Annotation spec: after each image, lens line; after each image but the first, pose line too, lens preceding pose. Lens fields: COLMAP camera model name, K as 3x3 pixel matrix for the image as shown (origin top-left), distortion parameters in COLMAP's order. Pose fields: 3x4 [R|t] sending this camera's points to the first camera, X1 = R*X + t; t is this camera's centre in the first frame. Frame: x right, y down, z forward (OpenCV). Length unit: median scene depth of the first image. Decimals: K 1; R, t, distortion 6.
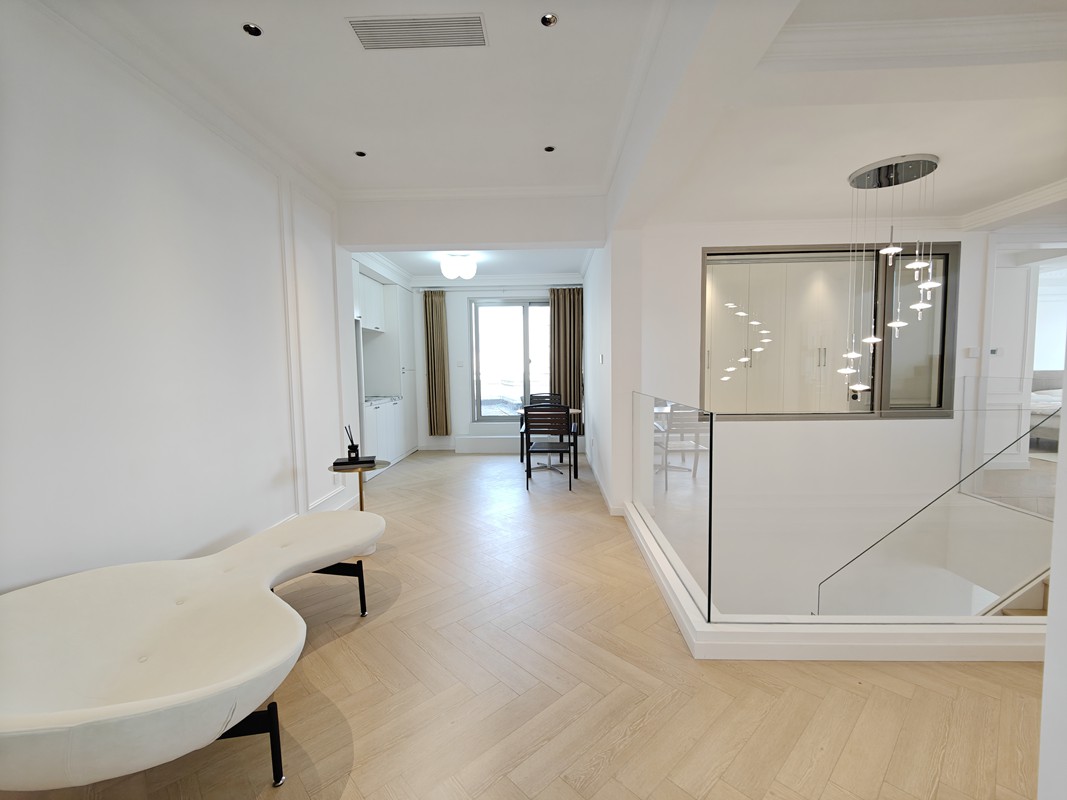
lens RADIAL K [[470.7, 0, 539.0], [0, 470.7, 402.0], [0, 0, 1]] dist [0.003950, -0.005233]
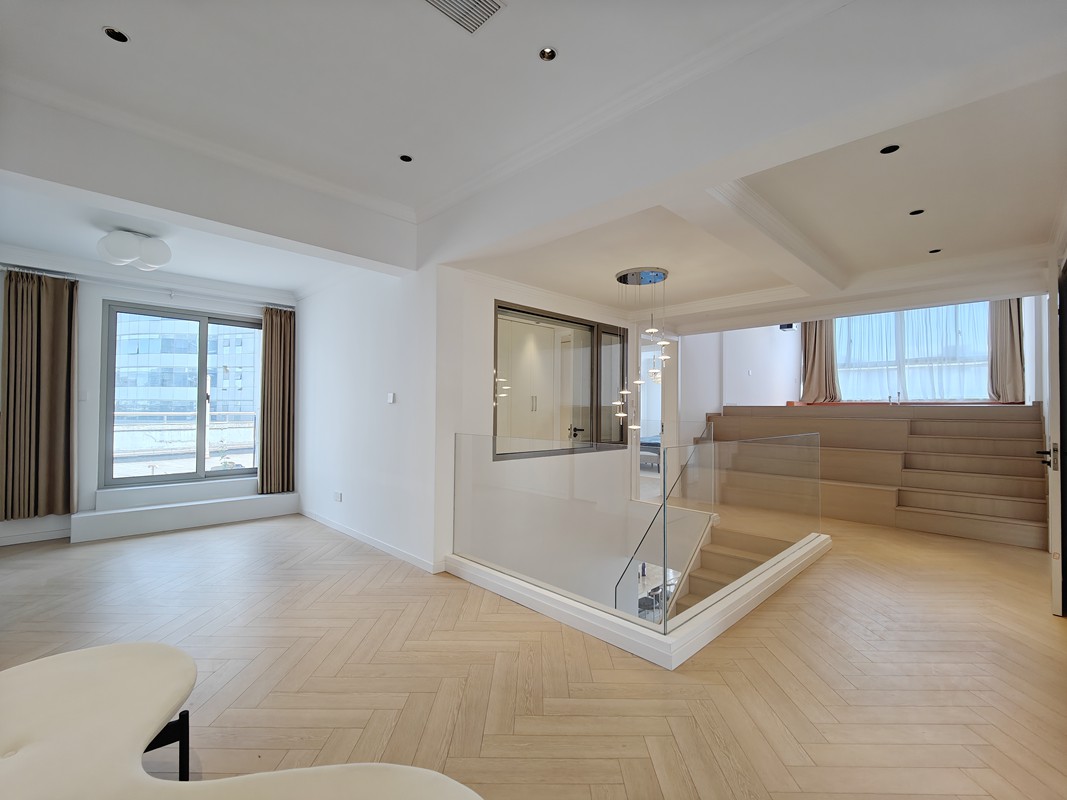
lens RADIAL K [[470.7, 0, 543.4], [0, 470.7, 404.5], [0, 0, 1]] dist [0.003950, -0.005233]
pose [[0.677533, 0.025106, 0.735064, -0.279078], [0.036878, 0.997001, -0.068043, -0.008651], [-0.734568, 0.073209, 0.674575, 0.162732]]
